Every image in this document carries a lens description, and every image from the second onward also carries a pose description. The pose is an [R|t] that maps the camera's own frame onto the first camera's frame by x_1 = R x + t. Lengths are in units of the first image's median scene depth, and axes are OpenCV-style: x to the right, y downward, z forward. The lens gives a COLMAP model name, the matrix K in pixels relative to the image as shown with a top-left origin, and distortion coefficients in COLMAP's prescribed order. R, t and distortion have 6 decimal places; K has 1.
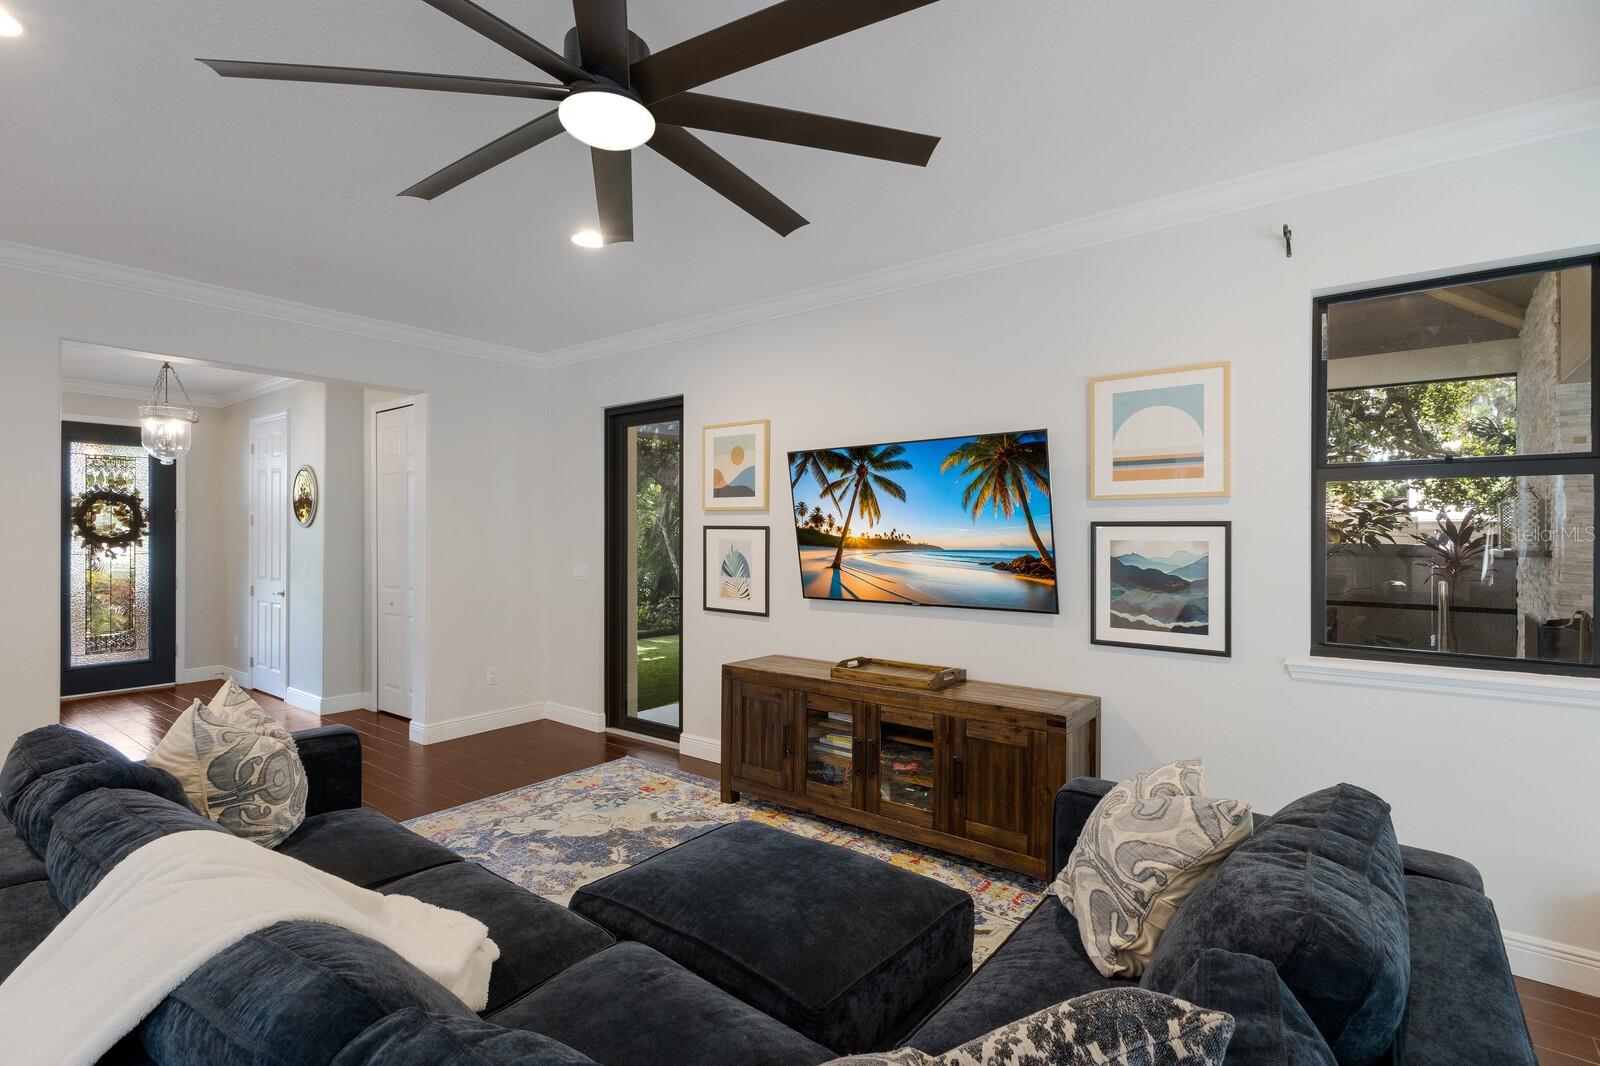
lens RADIAL K [[760.4, 0, 803.0], [0, 760.4, 538.4], [0, 0, 1]] dist [-0.000434, -0.000001]
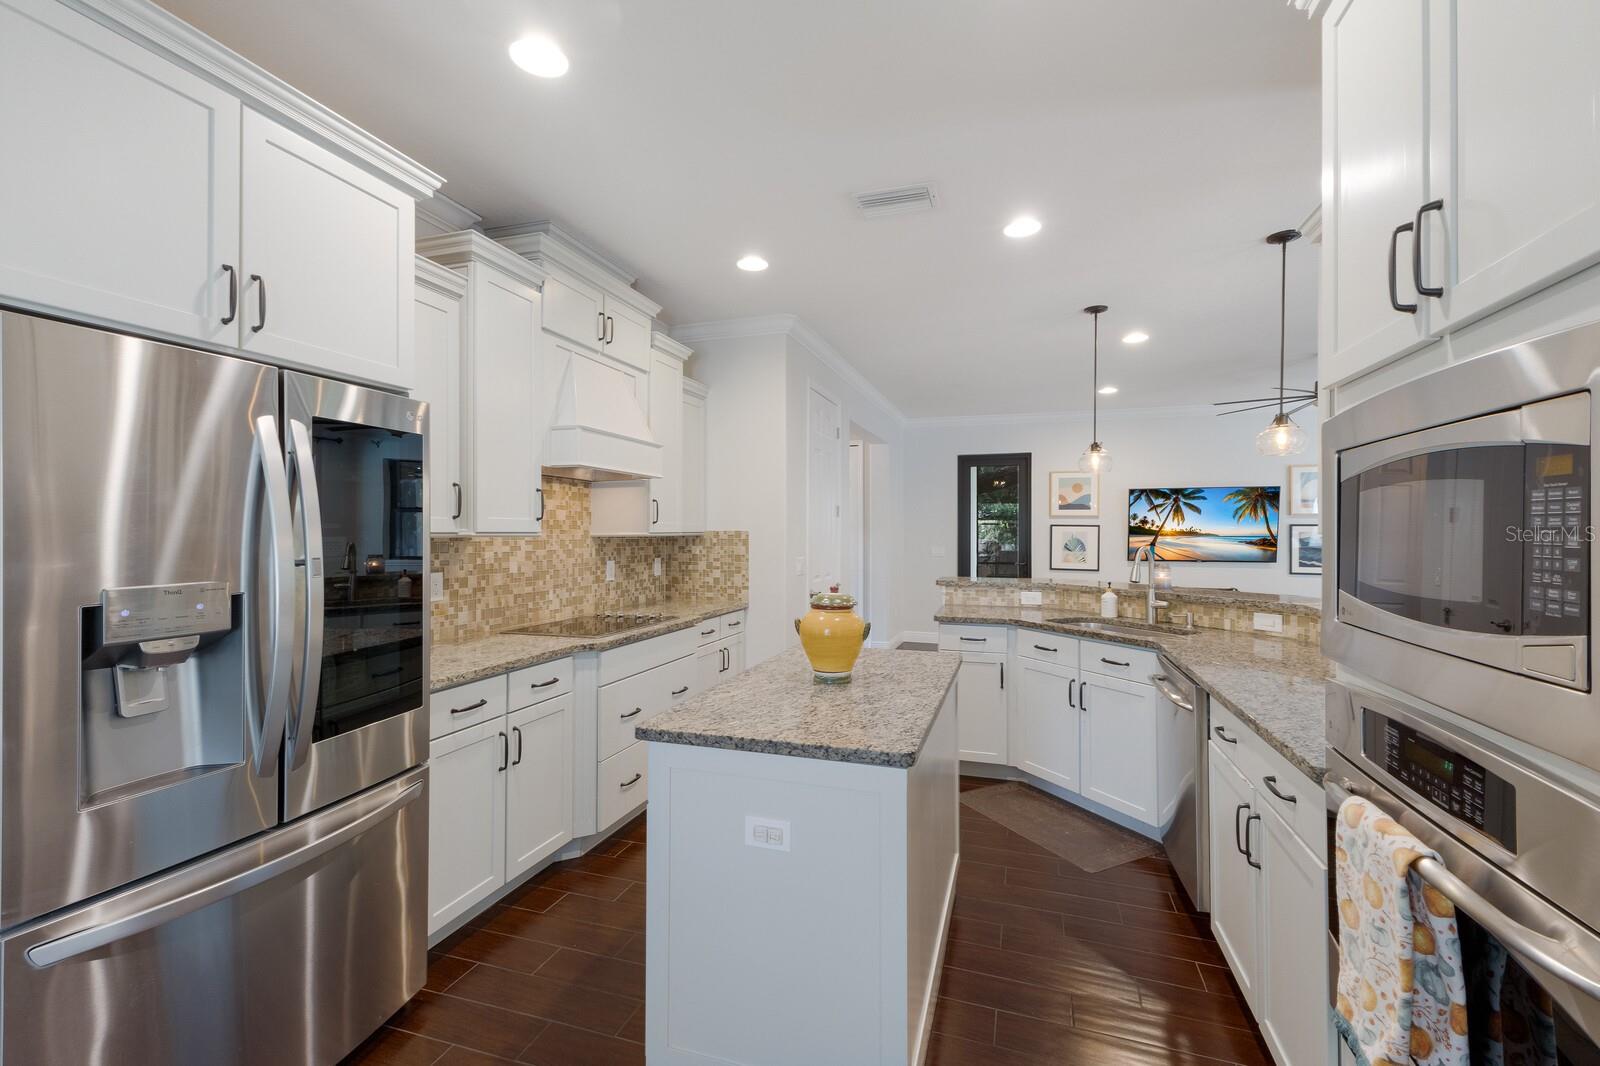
lens RADIAL K [[685.5, 0, 804.0], [0, 685.5, 531.5], [0, 0, 1]] dist [0.017414, -0.002091]
pose [[0.940559, 0.000760, 0.339630, -1.560037], [0.000068, 0.999997, -0.002424, 0.005765], [-0.339631, 0.002303, 0.940556, -0.472673]]
